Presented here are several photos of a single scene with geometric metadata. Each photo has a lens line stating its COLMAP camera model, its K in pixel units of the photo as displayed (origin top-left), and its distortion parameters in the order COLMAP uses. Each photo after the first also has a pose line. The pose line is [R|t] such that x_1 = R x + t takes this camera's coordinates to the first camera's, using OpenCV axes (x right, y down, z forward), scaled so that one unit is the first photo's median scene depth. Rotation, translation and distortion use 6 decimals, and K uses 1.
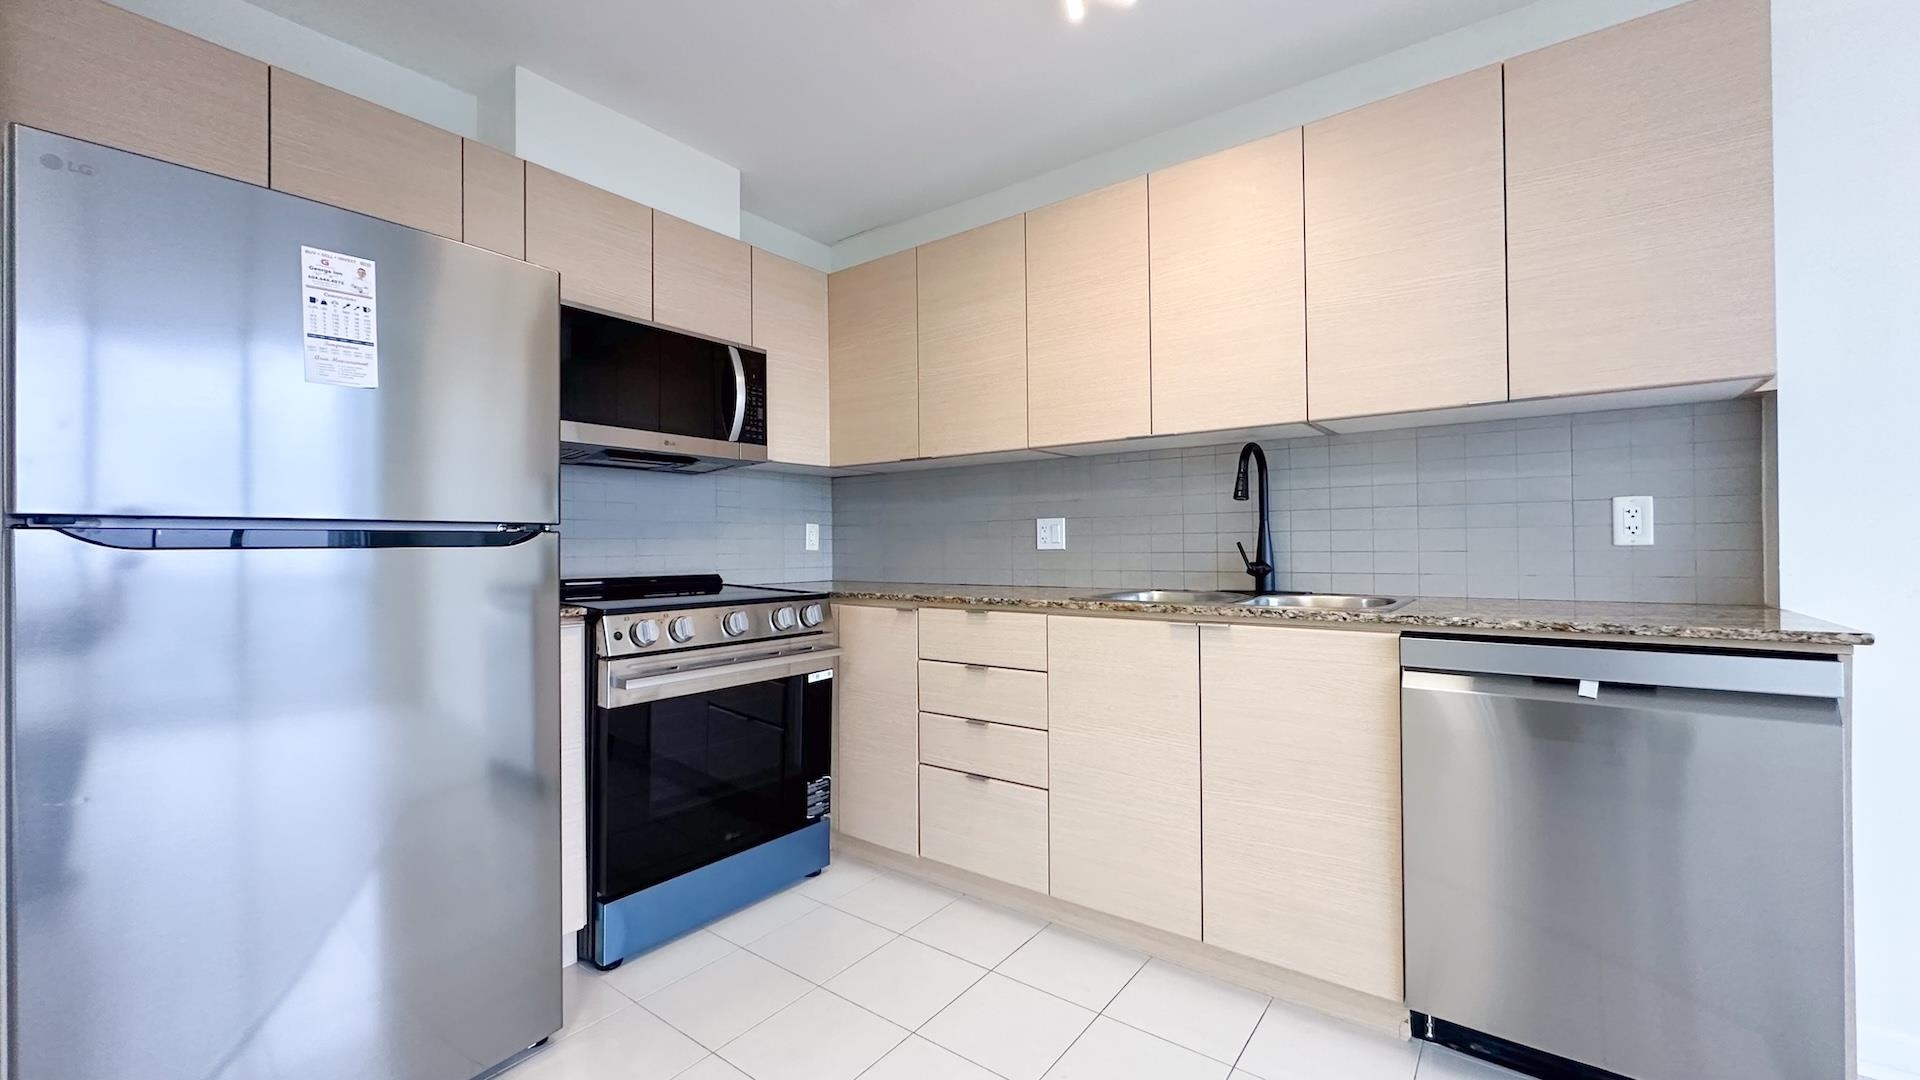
lens RADIAL K [[766.2, 0, 973.0], [0, 766.2, 542.7], [0, 0, 1]] dist [-0.003485, 0.001043]
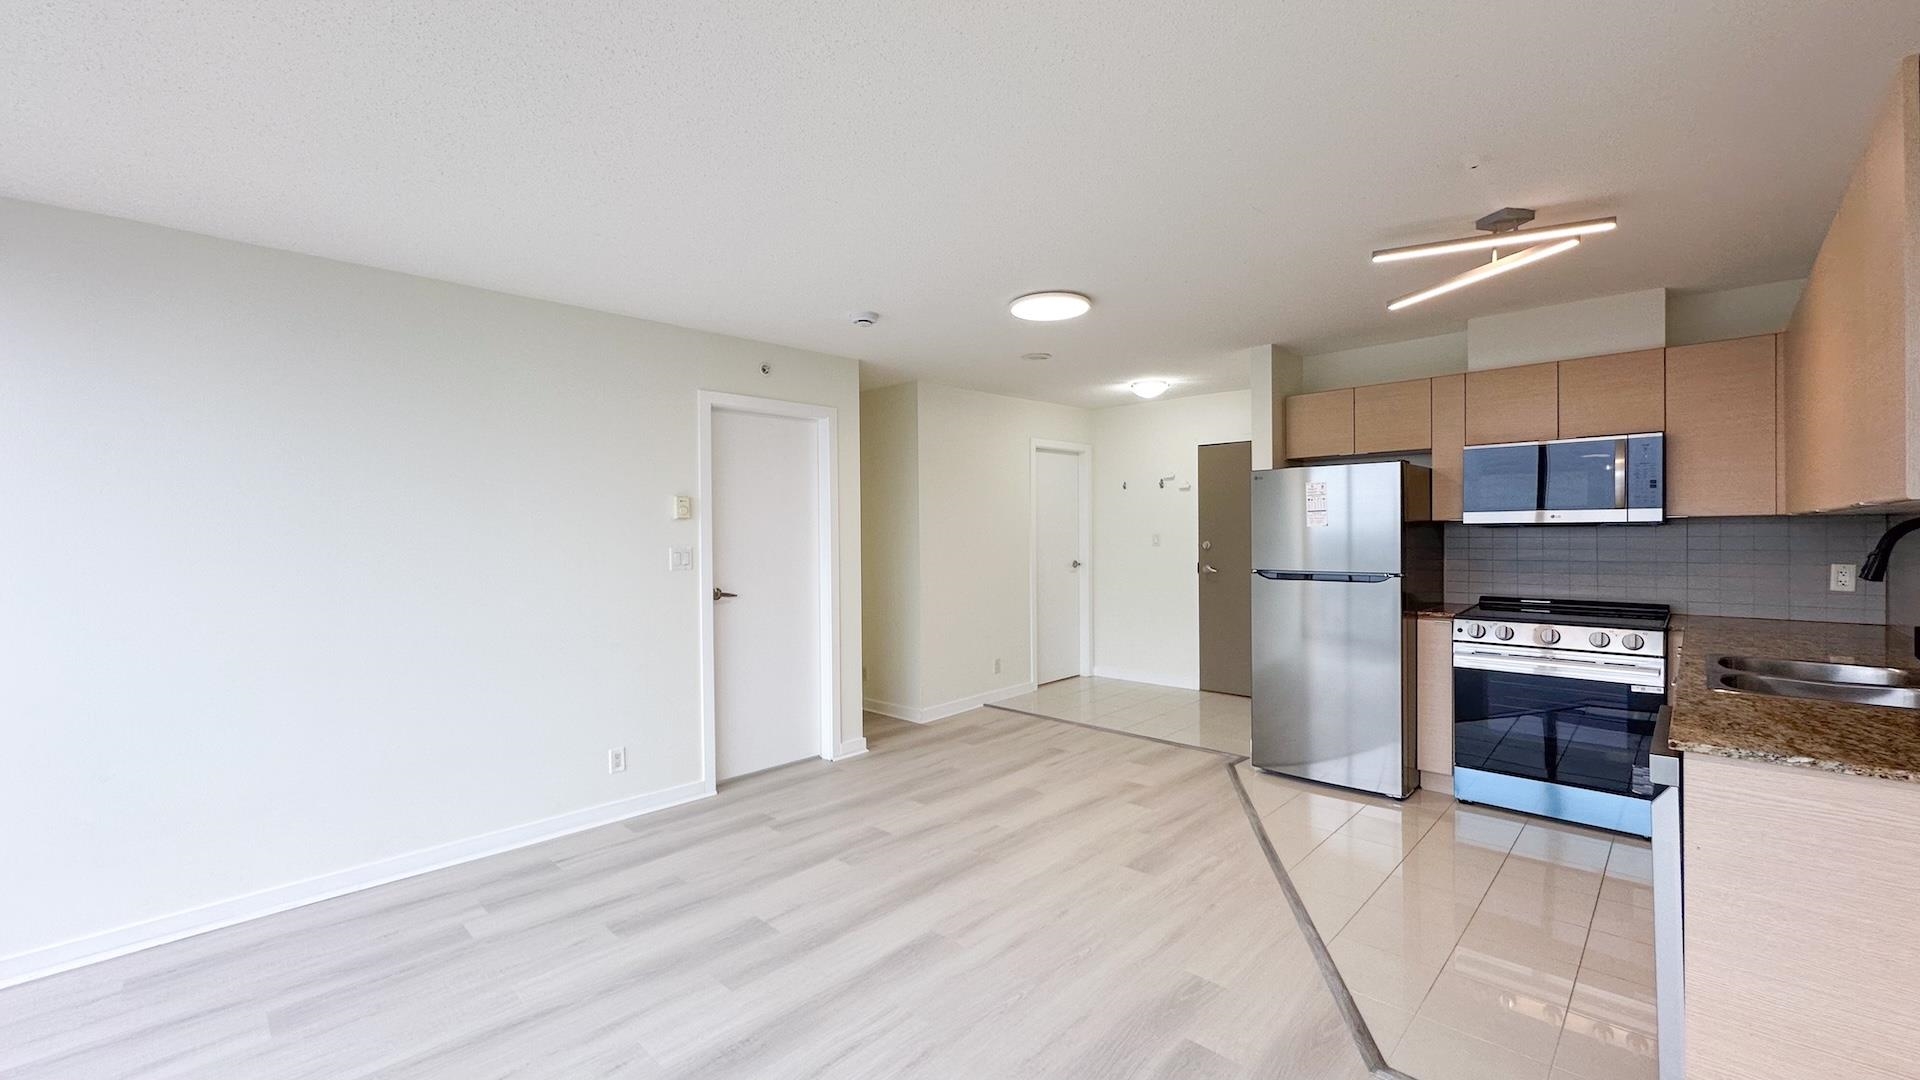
lens RADIAL K [[766.2, 0, 961.8], [0, 766.2, 548.6], [0, 0, 1]] dist [-0.003485, 0.001043]
pose [[-0.125700, 0.031795, -0.991559, 1.451294], [0.015623, 0.999426, 0.030067, -0.145711], [0.991945, -0.011711, -0.126125, 0.000946]]
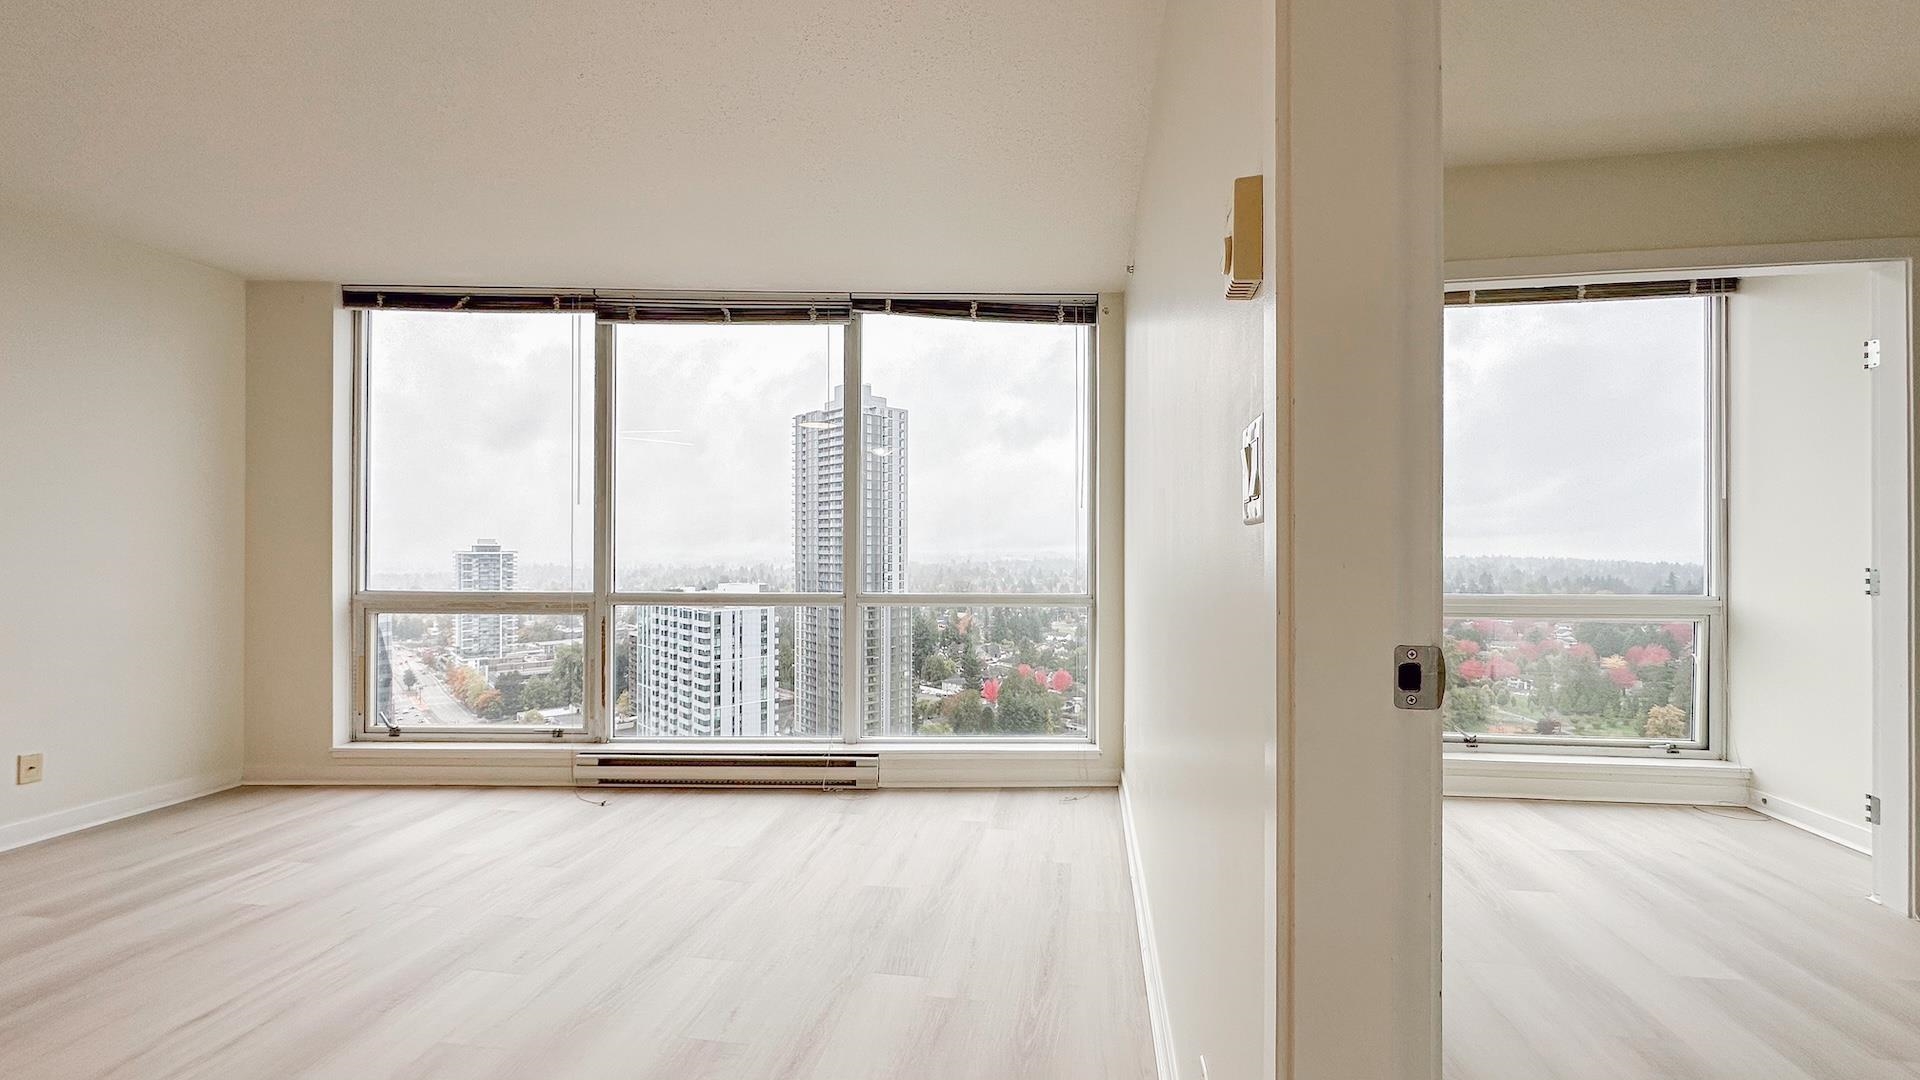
lens RADIAL K [[766.2, 0, 971.1], [0, 766.2, 547.0], [0, 0, 1]] dist [-0.003485, 0.001043]
pose [[-0.475070, 0.011925, 0.879867, -0.616232], [0.000949, 0.999915, -0.013040, -0.028577], [-0.879947, -0.005360, -0.475041, -0.590112]]
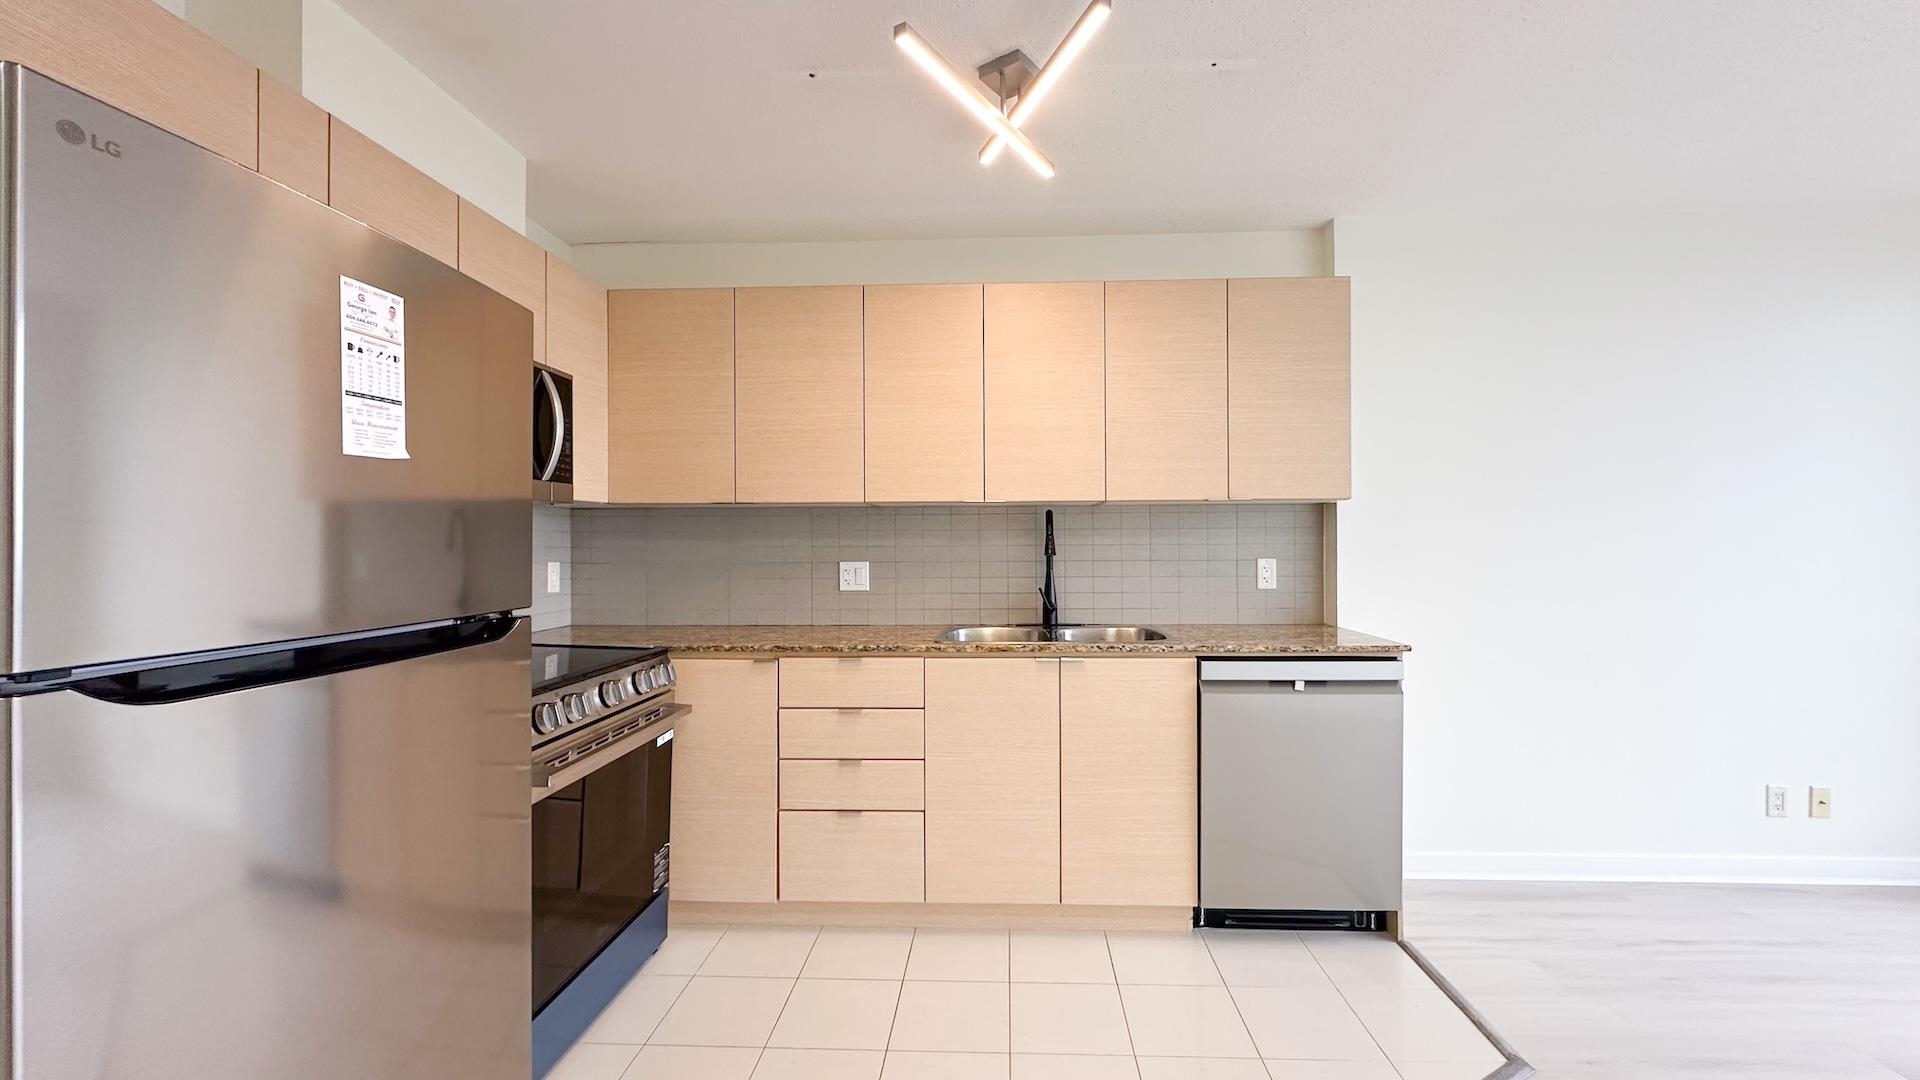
lens RADIAL K [[766.2, 0, 981.3], [0, 766.2, 542.3], [0, 0, 1]] dist [-0.003485, 0.001043]
pose [[0.823273, 0.005937, 0.567614, -0.485823], [-0.006082, 0.999980, -0.001637, -0.078113], [-0.567612, -0.002105, 0.823293, 0.008439]]
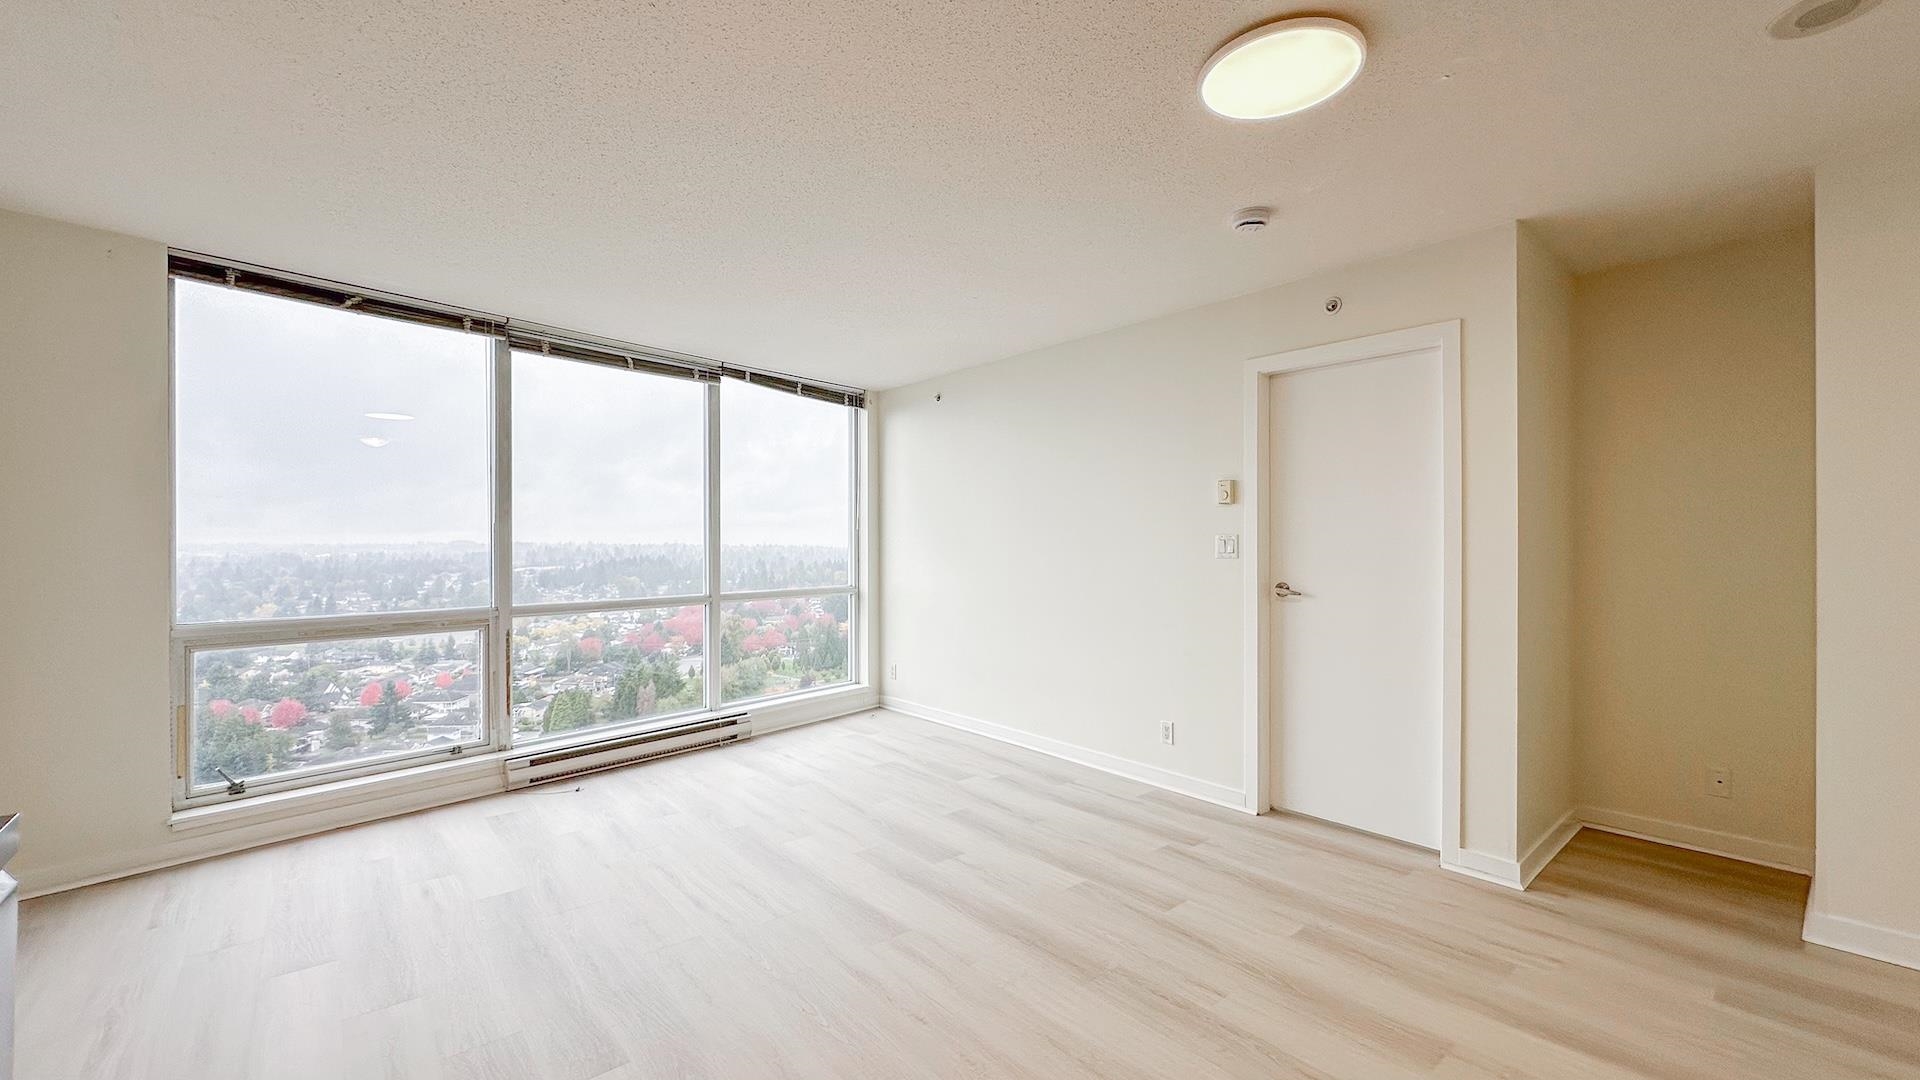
lens RADIAL K [[766.2, 0, 960.2], [0, 766.2, 538.5], [0, 0, 1]] dist [-0.003485, 0.001043]
pose [[-0.975038, 0.012418, 0.221690, -0.116019], [0.011508, 0.999919, -0.005393, -0.091699], [-0.221739, -0.002707, -0.975102, 0.944233]]
